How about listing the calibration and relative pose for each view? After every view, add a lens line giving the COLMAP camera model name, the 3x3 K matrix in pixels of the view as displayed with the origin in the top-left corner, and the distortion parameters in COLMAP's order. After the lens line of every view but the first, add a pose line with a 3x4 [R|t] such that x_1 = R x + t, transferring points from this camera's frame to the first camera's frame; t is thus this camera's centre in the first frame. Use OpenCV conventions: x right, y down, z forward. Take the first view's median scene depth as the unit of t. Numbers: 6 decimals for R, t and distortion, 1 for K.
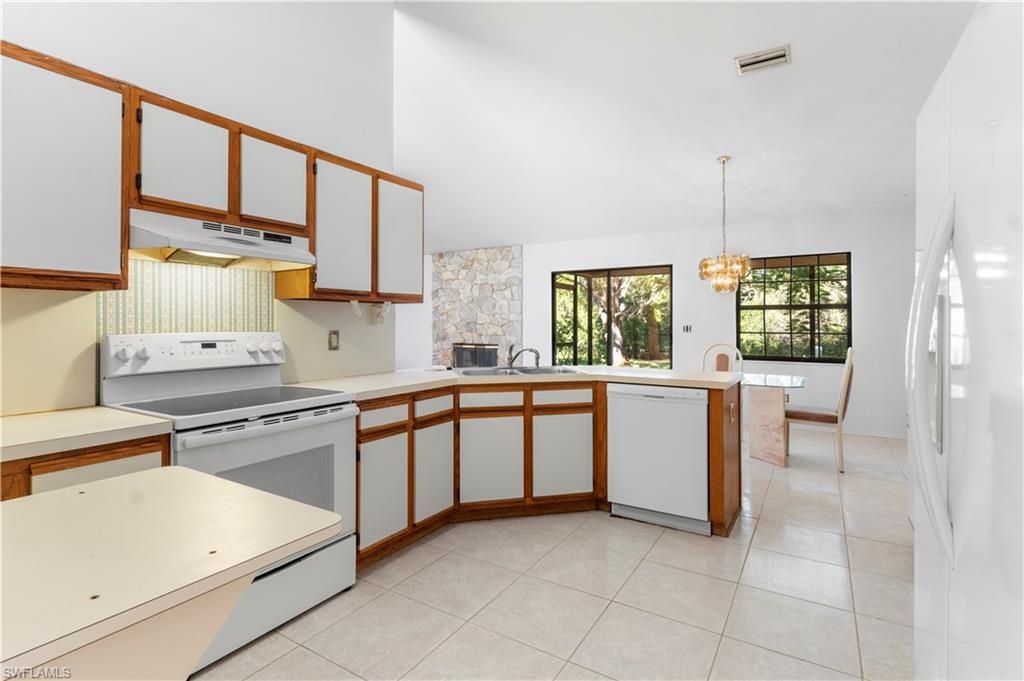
lens RADIAL K [[500.8, 0, 515.2], [0, 500.8, 320.2], [0, 0, 1]] dist [-0.000110, -0.000457]
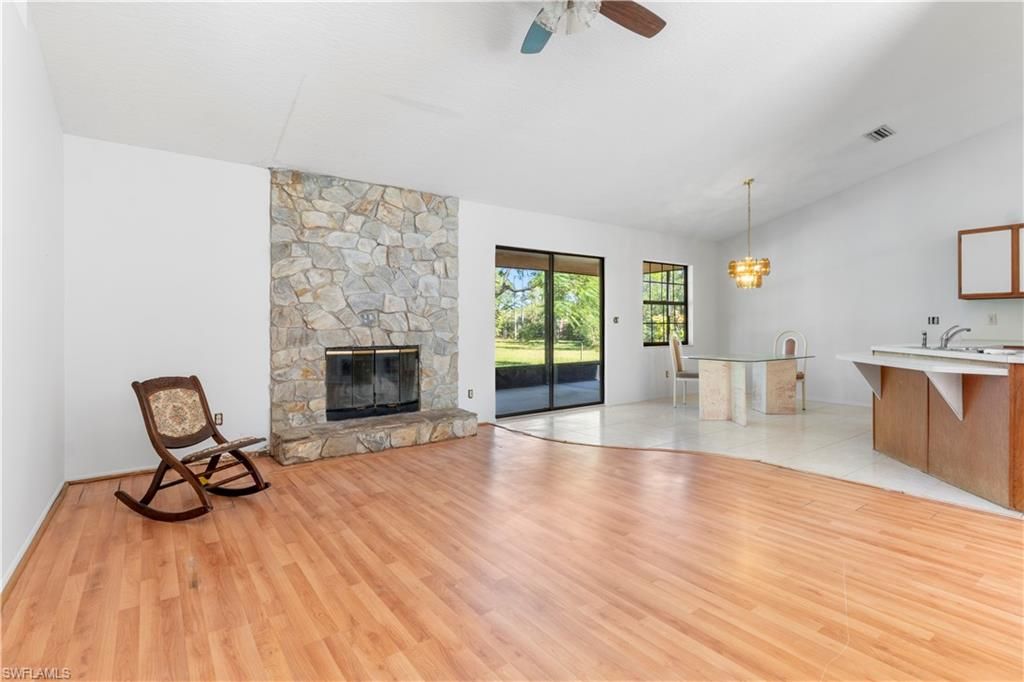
lens RADIAL K [[496.5, 0, 514.2], [0, 496.5, 324.5], [0, 0, 1]] dist [0.000483, 0.000123]
pose [[0.374634, -0.001510, 0.927171, -0.560672], [-0.002834, 0.999992, 0.002774, 0.019617], [-0.927168, -0.003667, 0.374627, 0.636975]]
